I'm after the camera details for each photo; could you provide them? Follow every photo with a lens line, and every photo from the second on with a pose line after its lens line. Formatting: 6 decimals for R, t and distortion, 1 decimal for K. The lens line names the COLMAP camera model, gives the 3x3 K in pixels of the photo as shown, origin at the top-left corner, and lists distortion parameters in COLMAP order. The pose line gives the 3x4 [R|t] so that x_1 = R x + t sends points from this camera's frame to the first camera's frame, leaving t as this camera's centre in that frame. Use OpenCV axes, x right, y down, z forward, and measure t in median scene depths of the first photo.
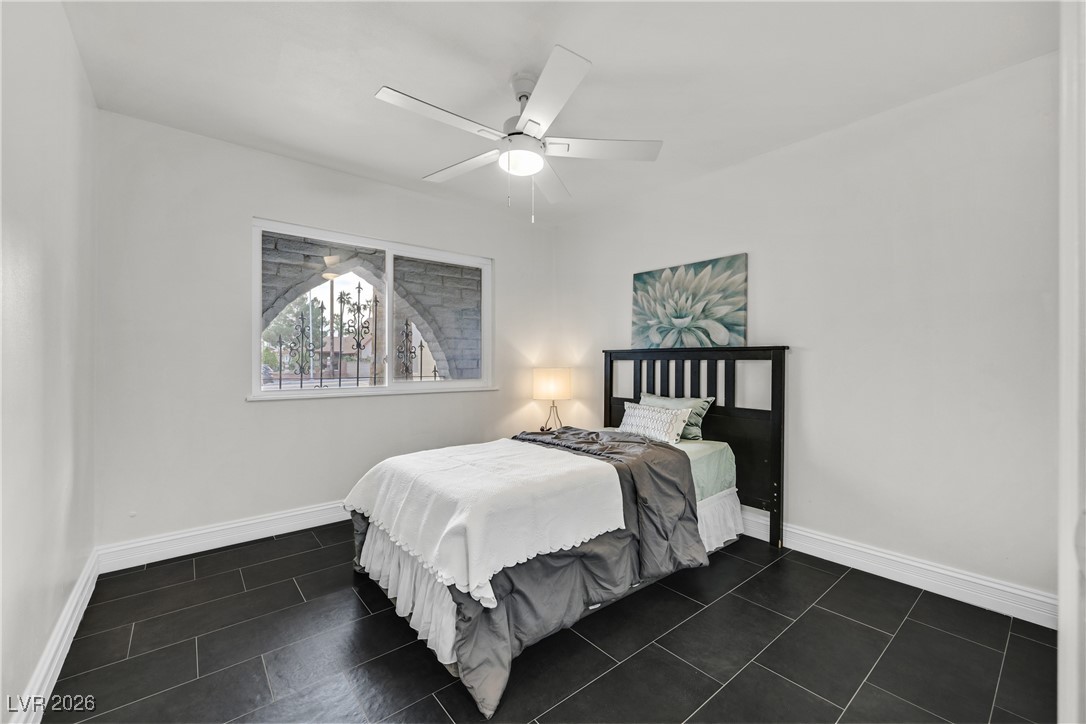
lens RADIAL K [[442.6, 0, 539.9], [0, 442.6, 359.7], [0, 0, 1]] dist [0.002995, 0.000169]
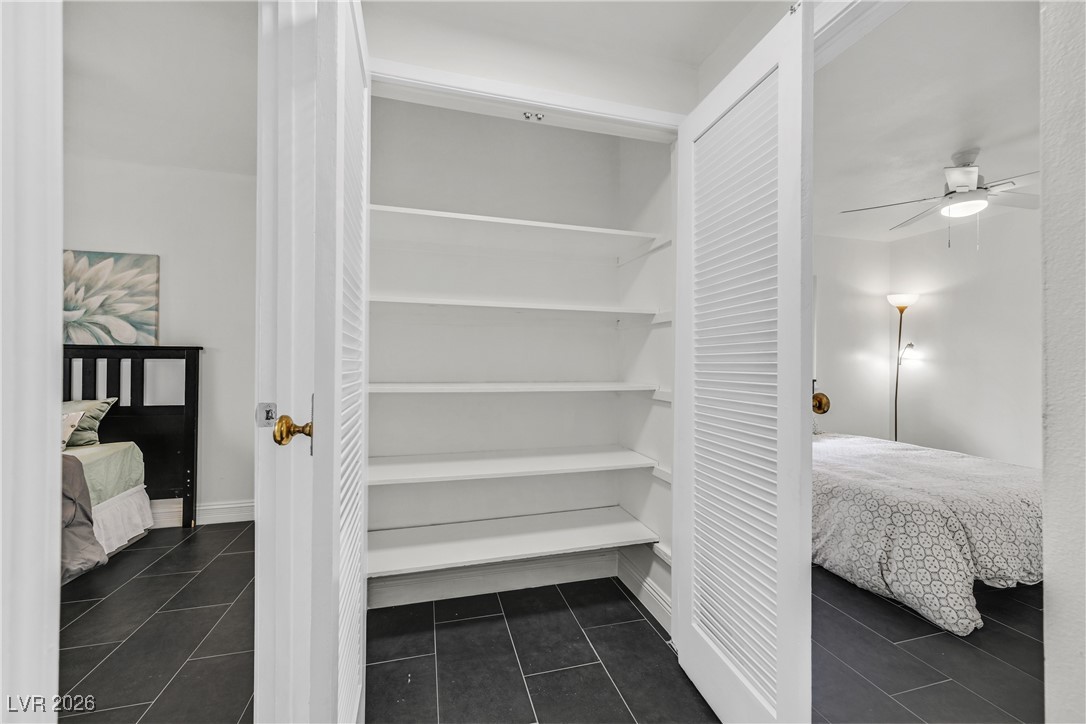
lens RADIAL K [[421.4, 0, 537.6], [0, 421.4, 363.0], [0, 0, 1]] dist [-0.002248, -0.000155]
pose [[0.401975, 0.001748, 0.915649, -0.075395], [-0.003862, 0.999993, -0.000214, 0.006947], [-0.915643, -0.003450, 0.401979, -0.206076]]
